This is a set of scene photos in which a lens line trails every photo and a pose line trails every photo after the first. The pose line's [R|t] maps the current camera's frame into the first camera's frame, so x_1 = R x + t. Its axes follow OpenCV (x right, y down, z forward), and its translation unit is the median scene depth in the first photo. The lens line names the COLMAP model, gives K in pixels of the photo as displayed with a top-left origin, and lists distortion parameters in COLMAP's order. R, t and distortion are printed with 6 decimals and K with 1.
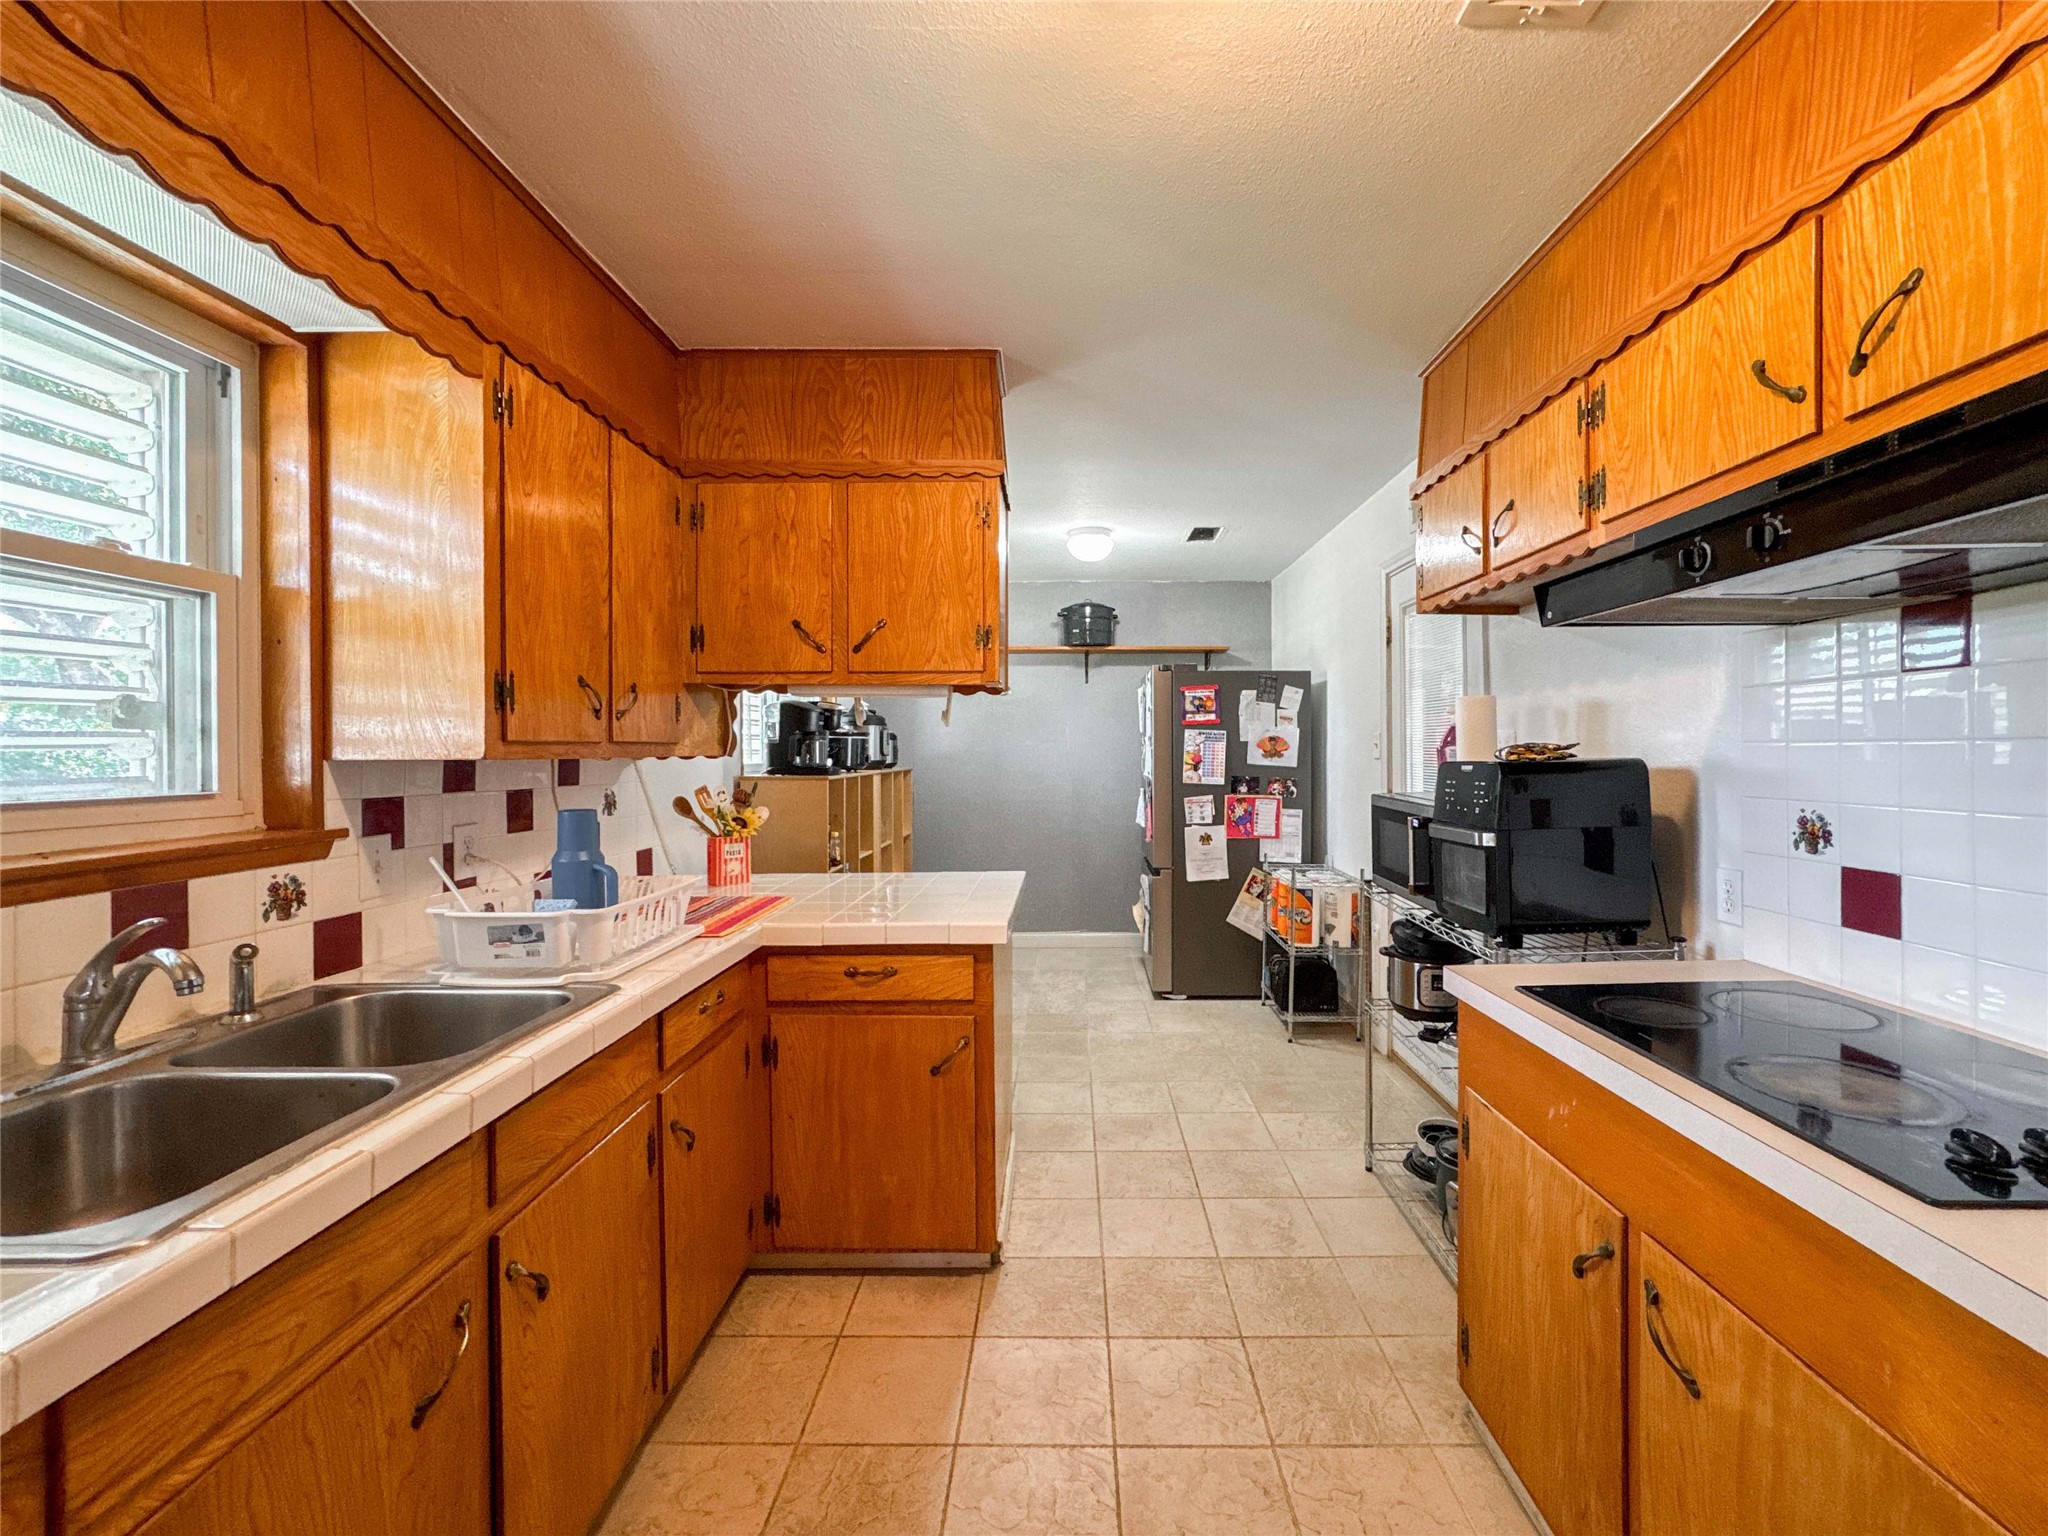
lens RADIAL K [[827.6, 0, 1036.4], [0, 827.6, 760.3], [0, 0, 1]] dist [-0.026621, 0.006133]
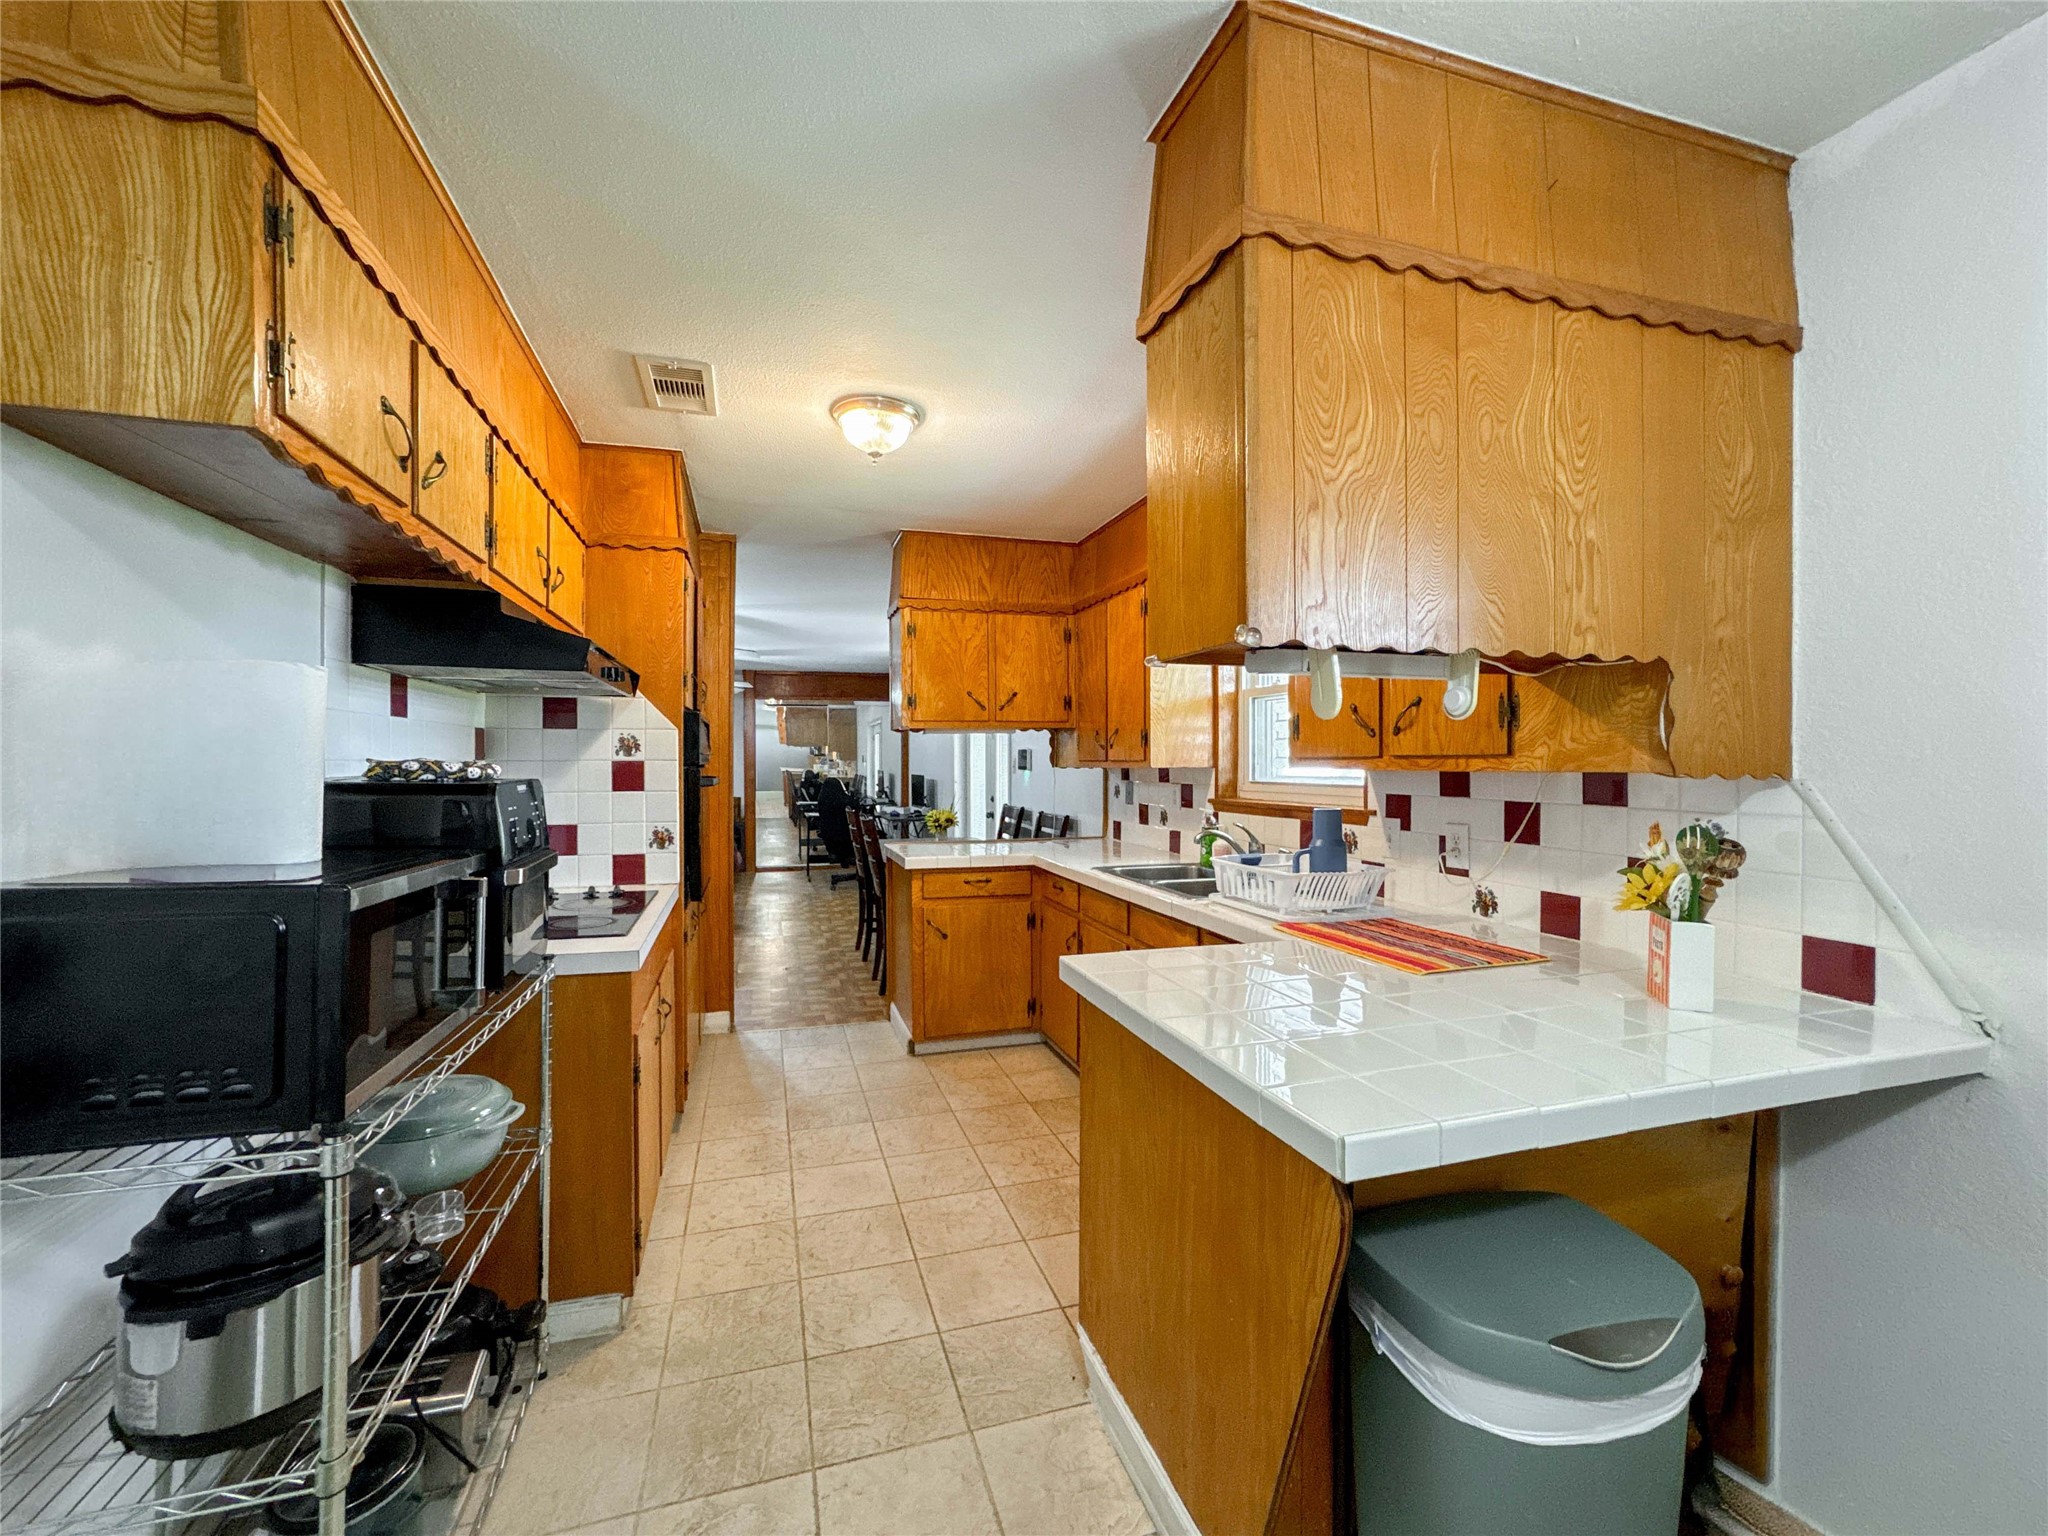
lens RADIAL K [[827.6, 0, 1015.2], [0, 827.6, 762.6], [0, 0, 1]] dist [-0.026621, 0.006133]
pose [[-0.947707, 0.002006, -0.319135, 0.136997], [-0.000596, 0.999967, 0.008055, -0.009399], [0.319141, 0.007824, -0.947675, 0.846495]]
